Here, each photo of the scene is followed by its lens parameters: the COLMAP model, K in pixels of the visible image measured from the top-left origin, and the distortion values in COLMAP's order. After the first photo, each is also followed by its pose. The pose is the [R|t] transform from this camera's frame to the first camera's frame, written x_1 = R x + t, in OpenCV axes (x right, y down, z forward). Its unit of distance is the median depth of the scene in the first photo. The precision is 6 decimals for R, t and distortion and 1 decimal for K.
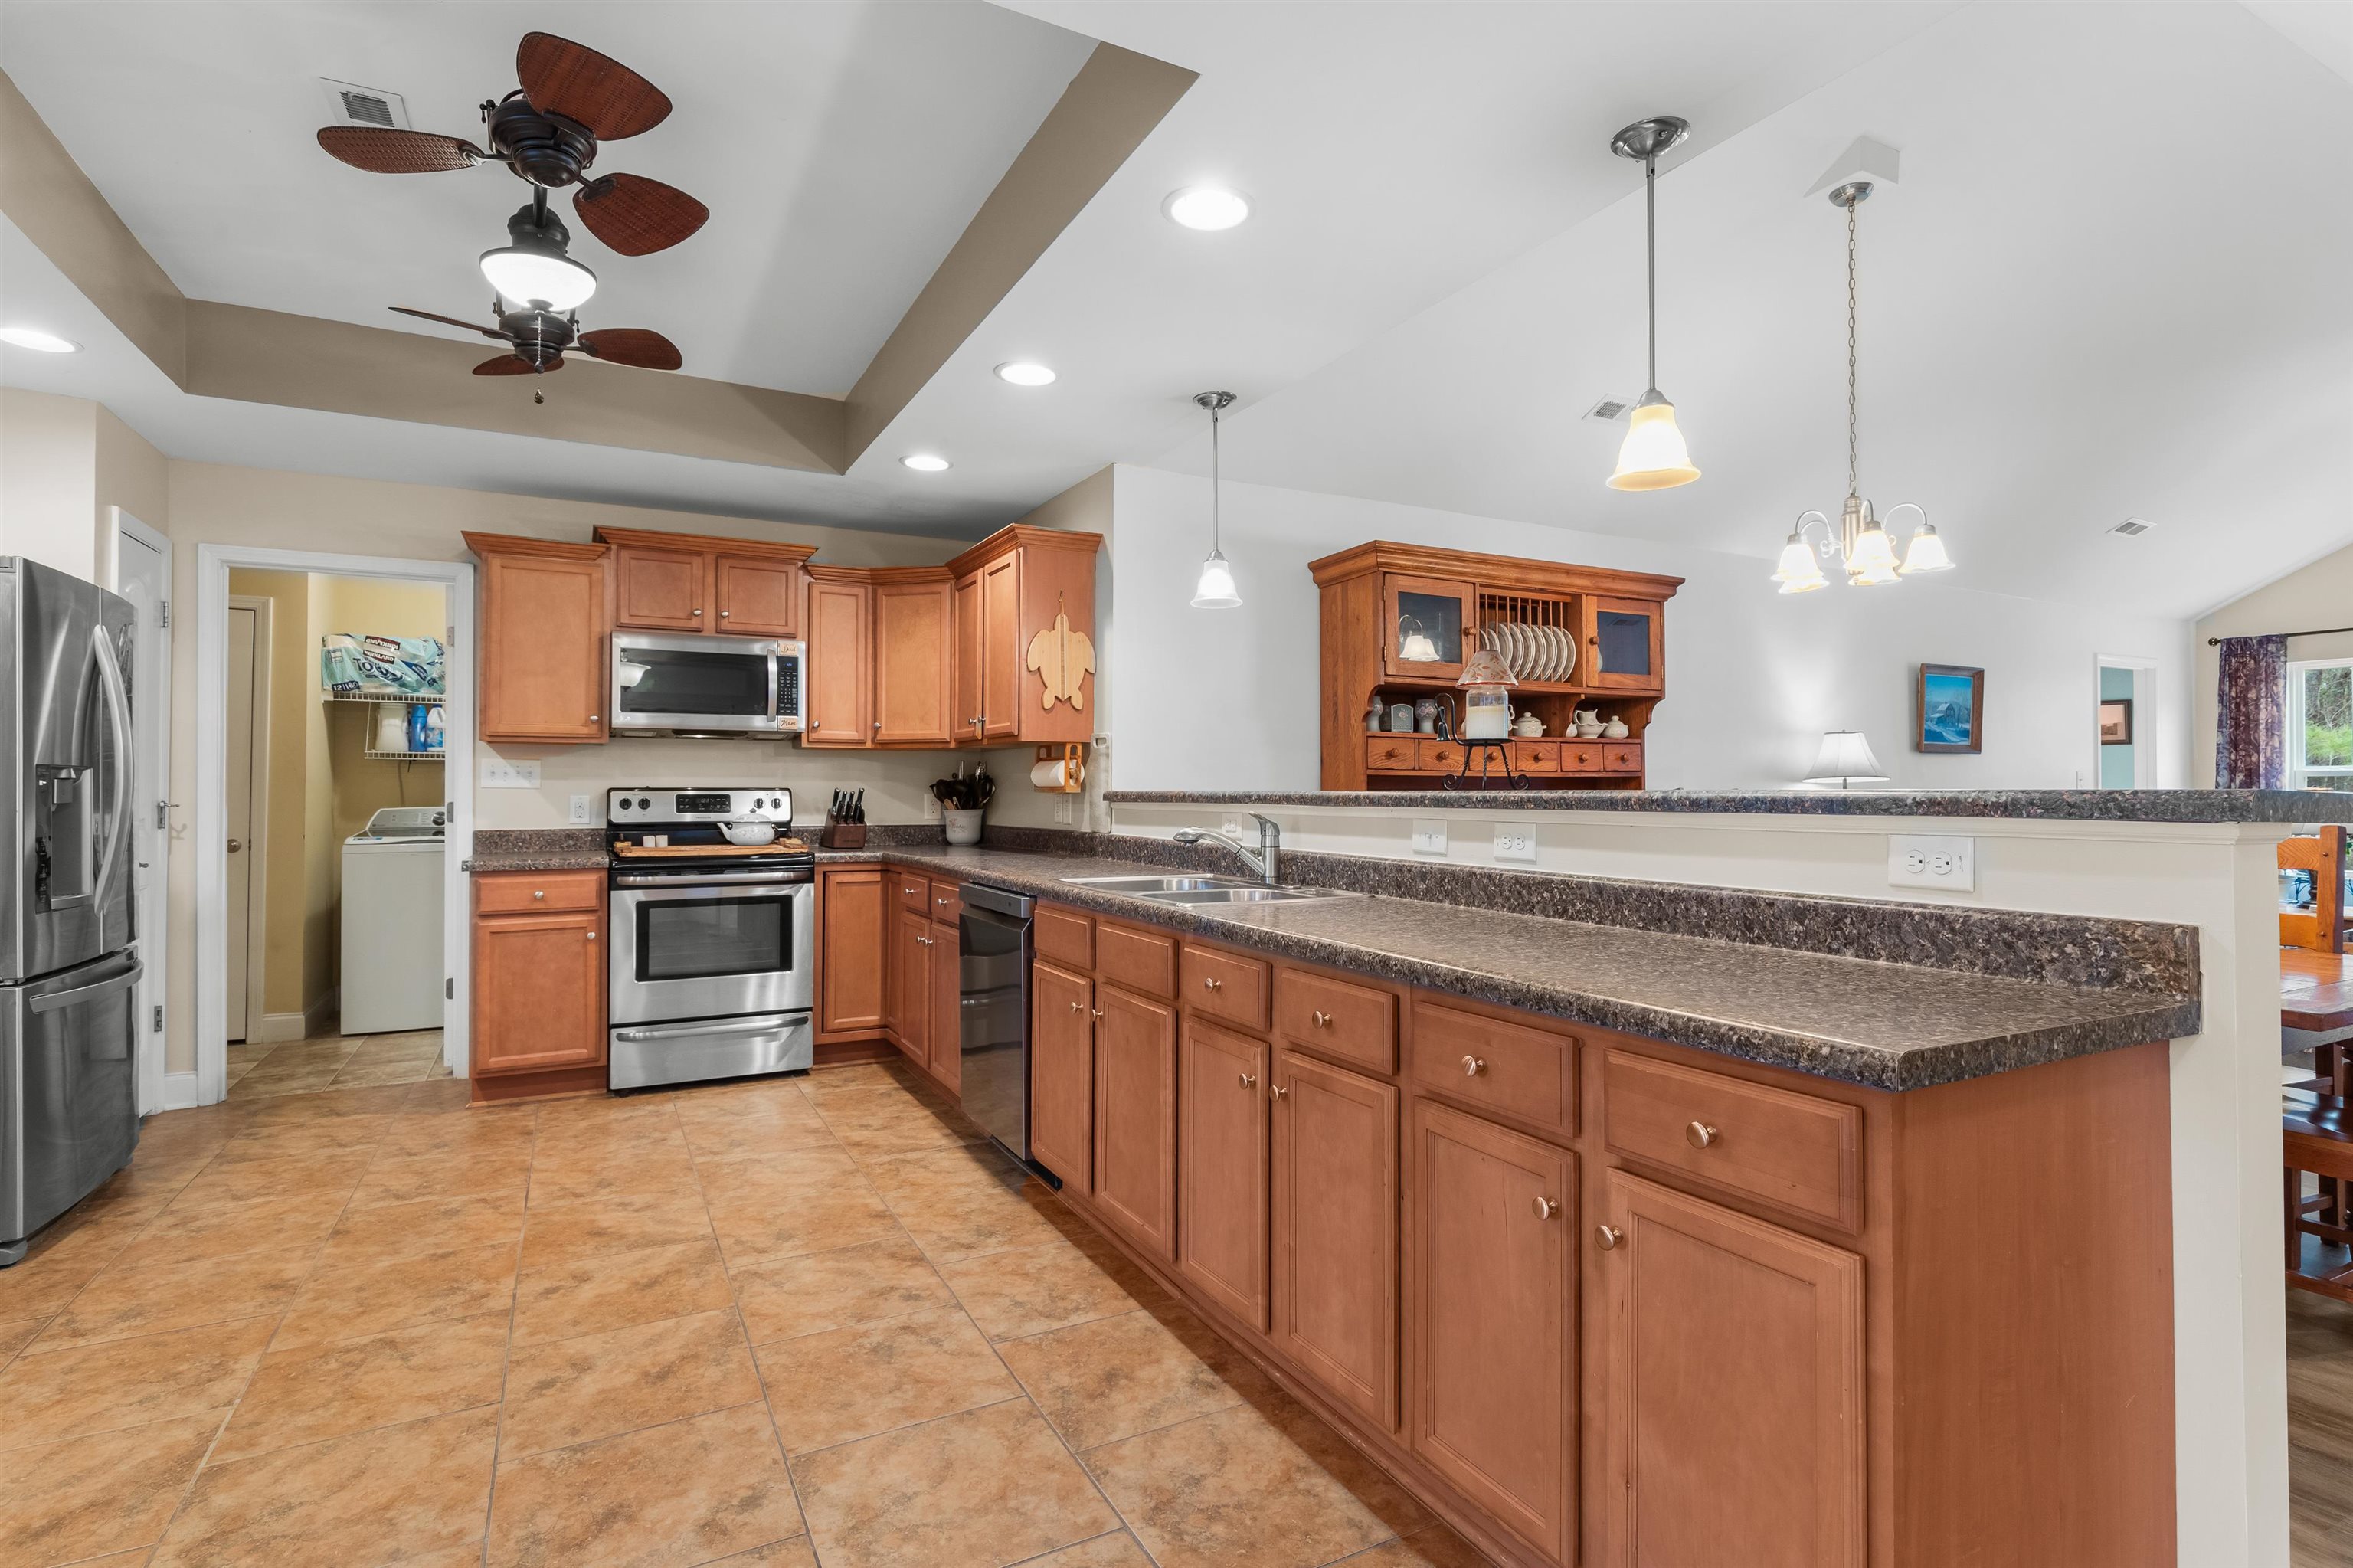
lens RADIAL K [[1148.8, 0, 1178.4], [0, 1148.8, 773.7], [0, 0, 1]] dist [0.001938, -0.001442]
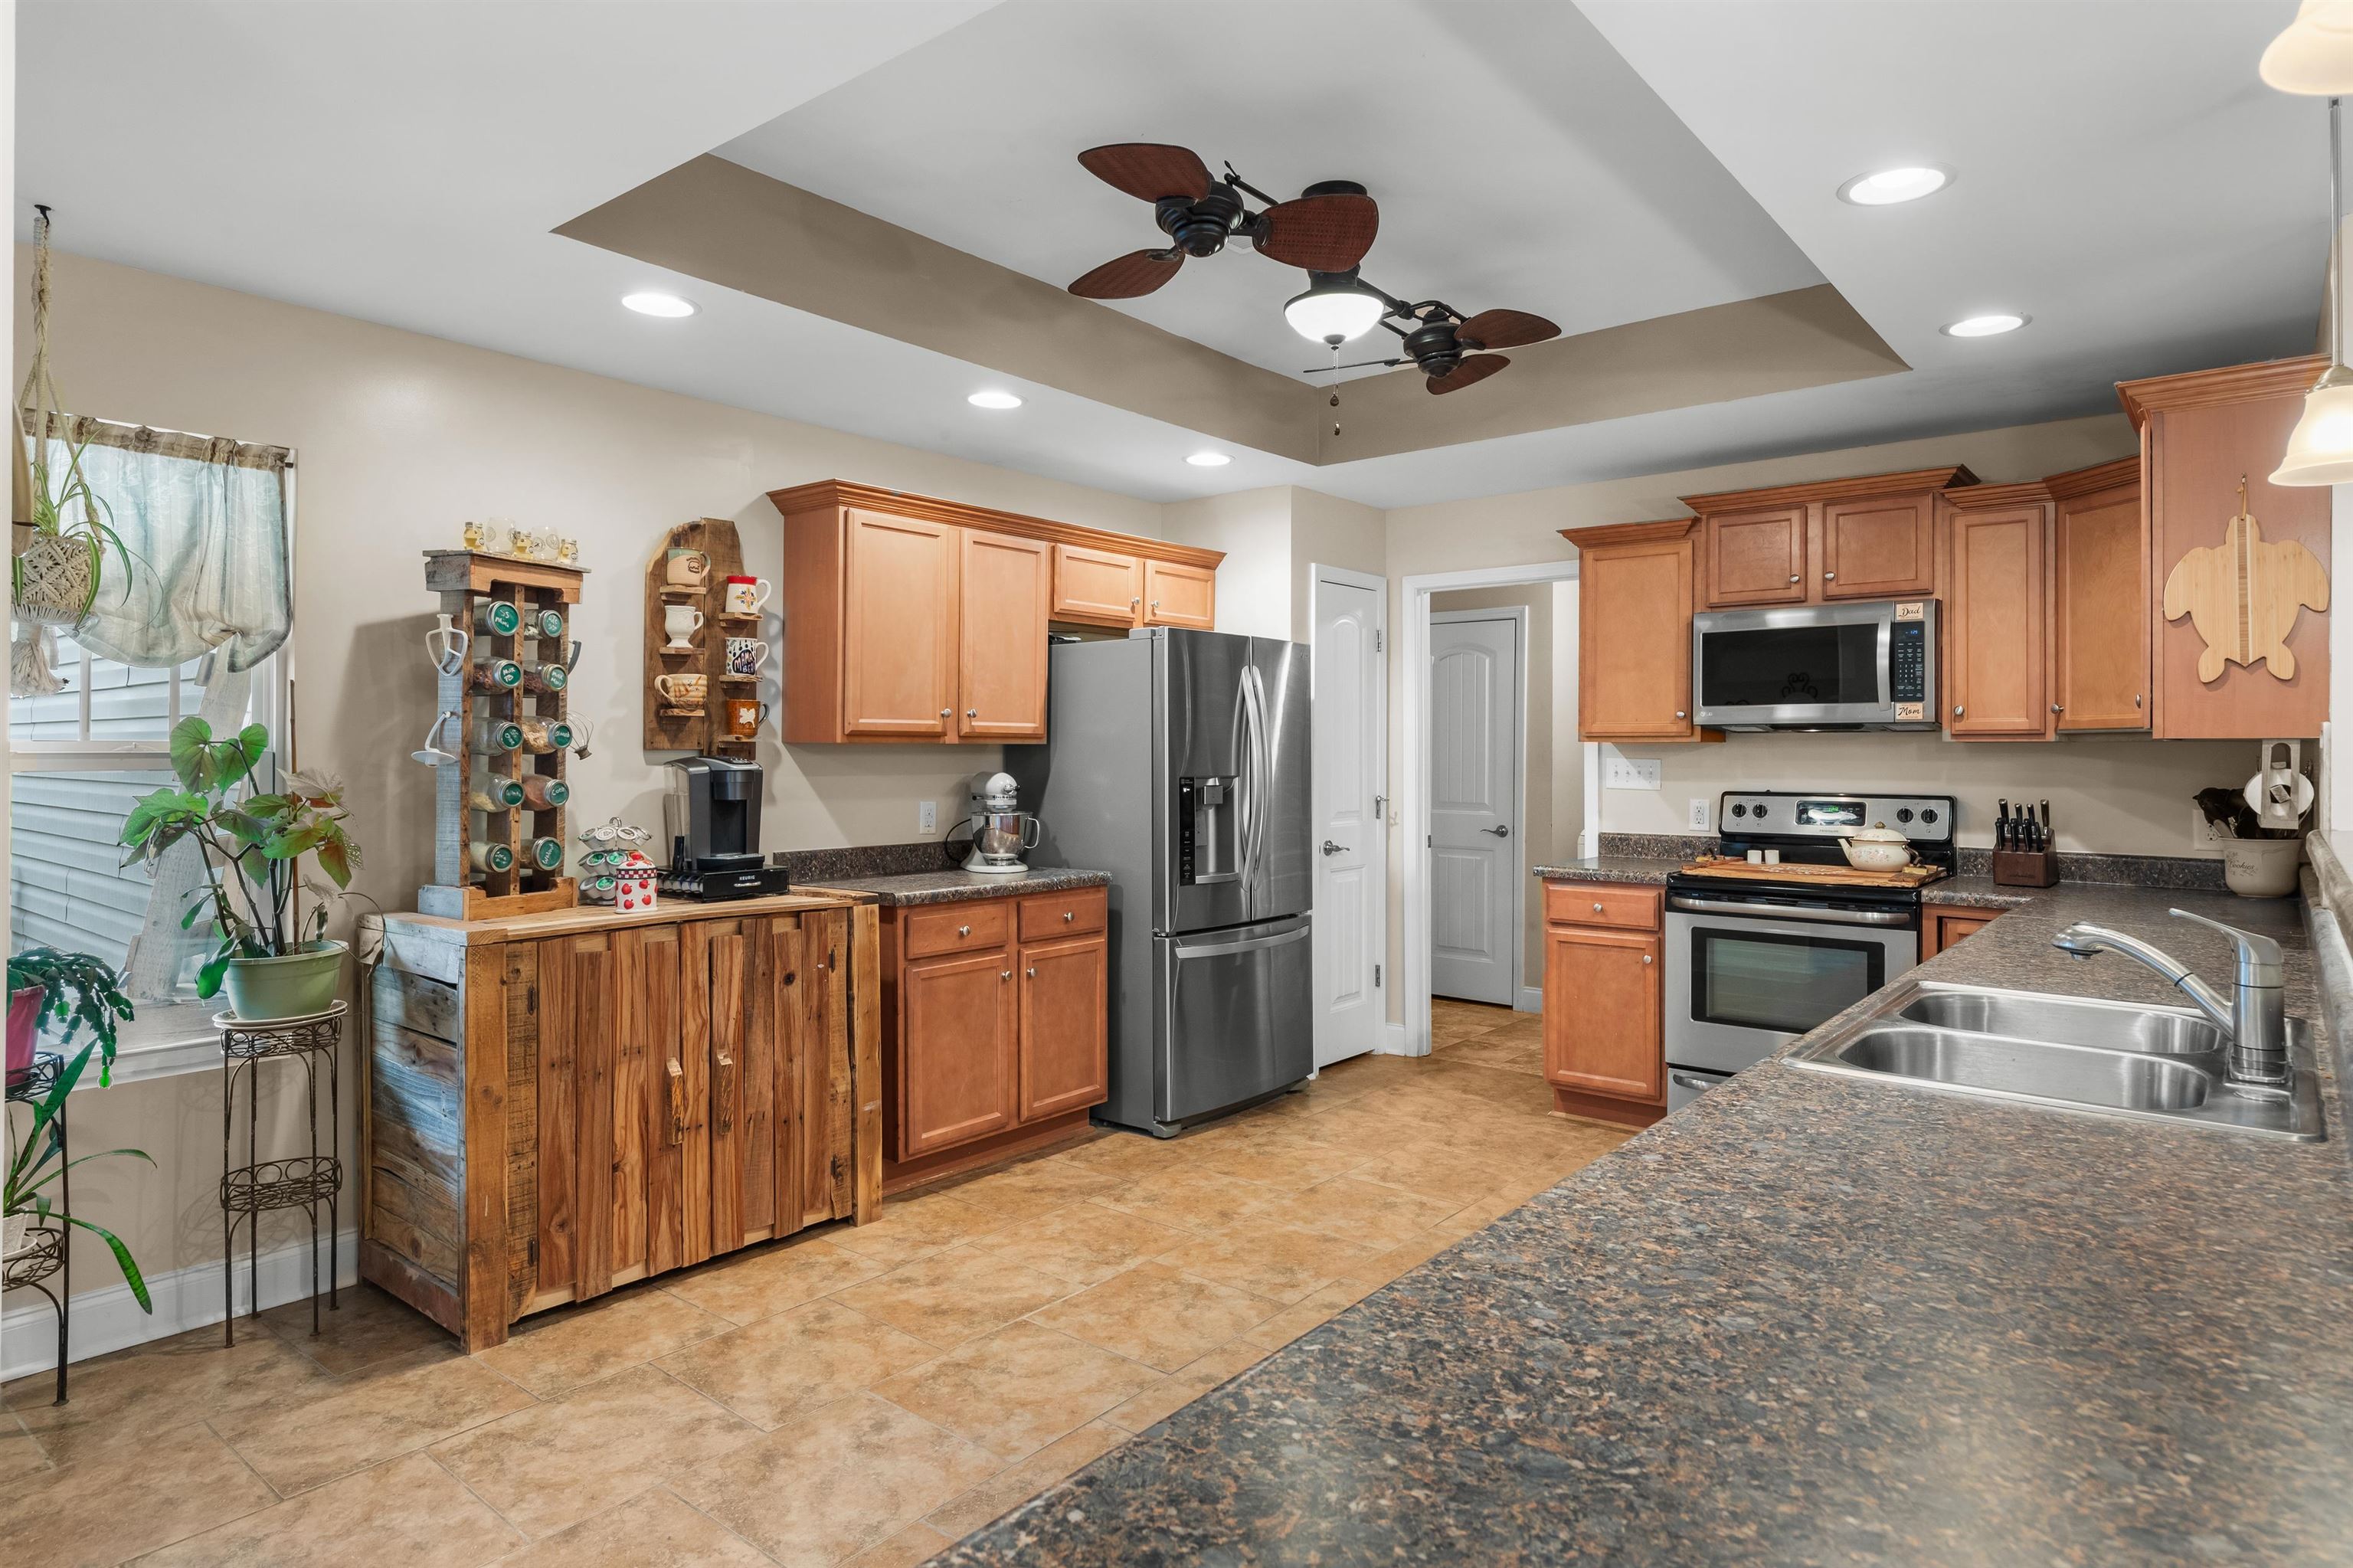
lens RADIAL K [[1318.2, 0, 1177.9], [0, 1318.2, 739.0], [0, 0, 1]] dist [0.010240, -0.002393]
pose [[0.388780, -0.008444, -0.921292, 0.403068], [0.010845, 0.999931, -0.004588, -0.041197], [0.921267, -0.008208, 0.388845, 0.351228]]
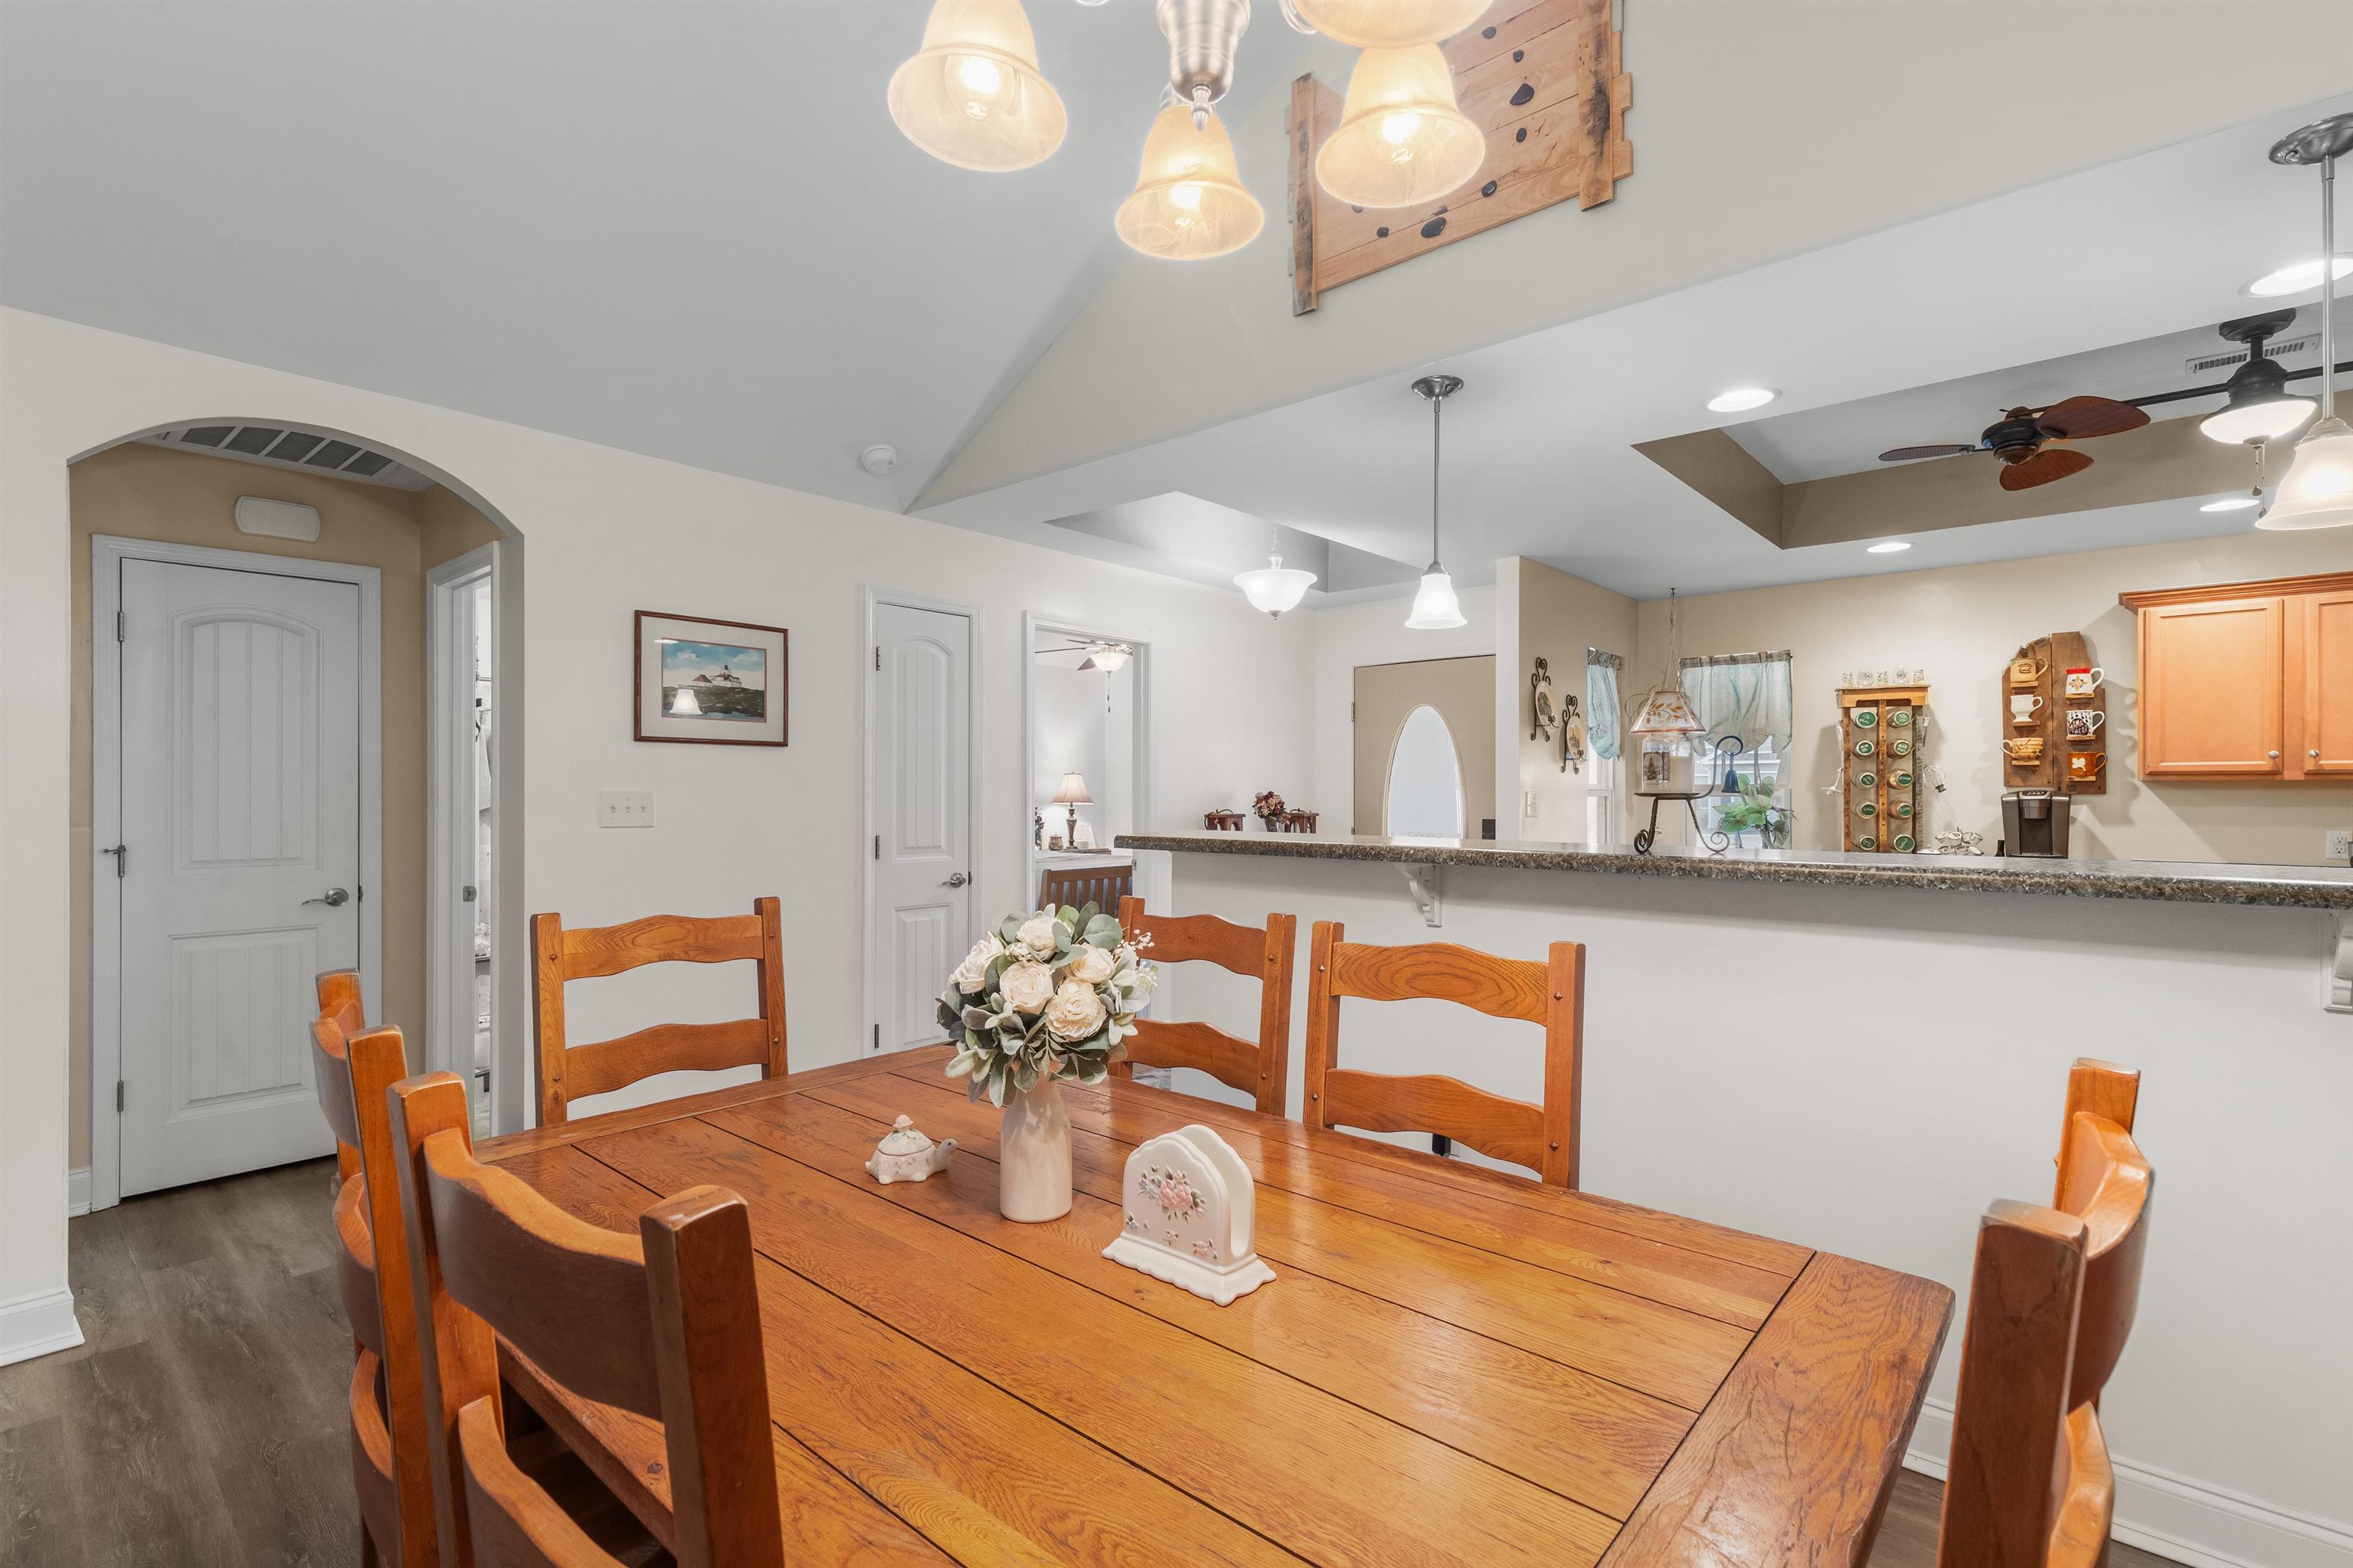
lens RADIAL K [[1087.2, 0, 1171.0], [0, 1087.2, 789.1], [0, 0, 1]] dist [0.009719, -0.002702]
pose [[-0.935577, -0.002323, -0.353115, 0.817165], [0.003343, 0.999875, -0.015437, -0.017626], [0.353106, -0.015623, -0.935453, 1.444866]]
